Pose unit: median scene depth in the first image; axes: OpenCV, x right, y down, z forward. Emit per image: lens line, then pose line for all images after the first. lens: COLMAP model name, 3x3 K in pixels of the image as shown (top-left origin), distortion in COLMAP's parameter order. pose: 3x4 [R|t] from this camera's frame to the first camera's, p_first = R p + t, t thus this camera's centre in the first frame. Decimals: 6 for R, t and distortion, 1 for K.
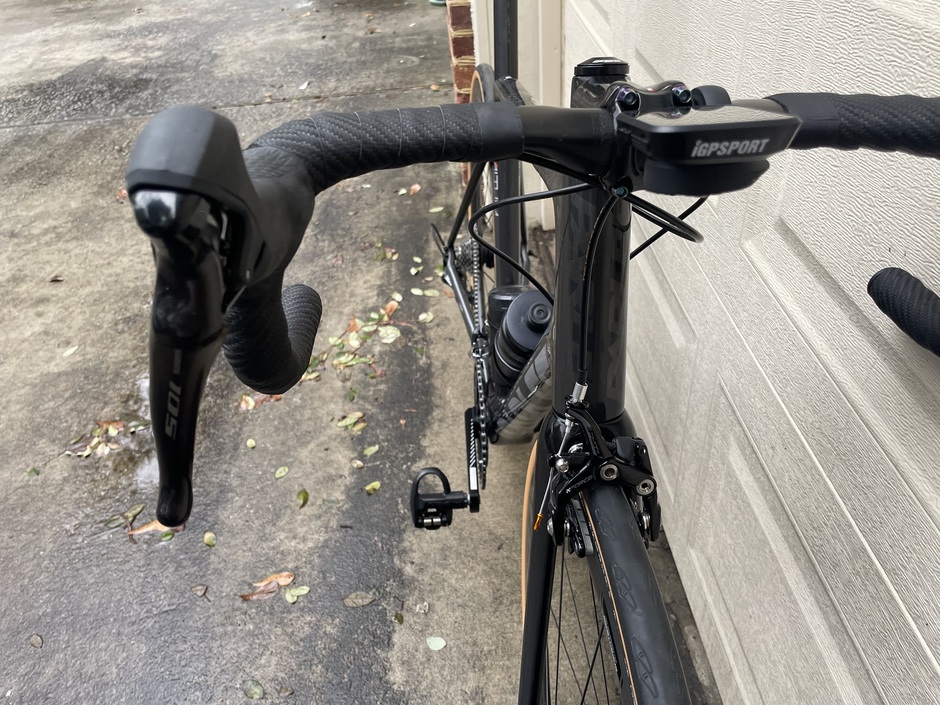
lens RADIAL K [[720.7, 0, 470.0], [0, 720.7, 352.5], [0, 0, 1]] dist [0.086450, -0.147101]
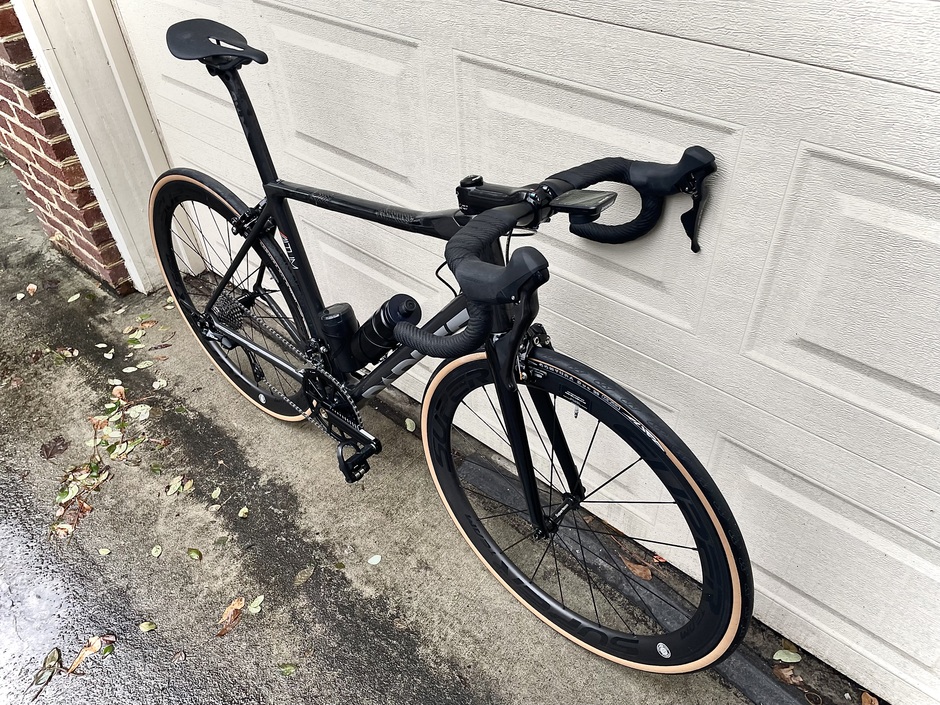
lens RADIAL K [[720.7, 0, 470.0], [0, 720.7, 352.5], [0, 0, 1]] dist [0.086450, -0.147101]
pose [[0.700499, -0.433661, 0.566780, -0.357685], [0.422716, 0.892015, 0.160062, -0.073334], [-0.574989, 0.127464, 0.808171, -0.201973]]
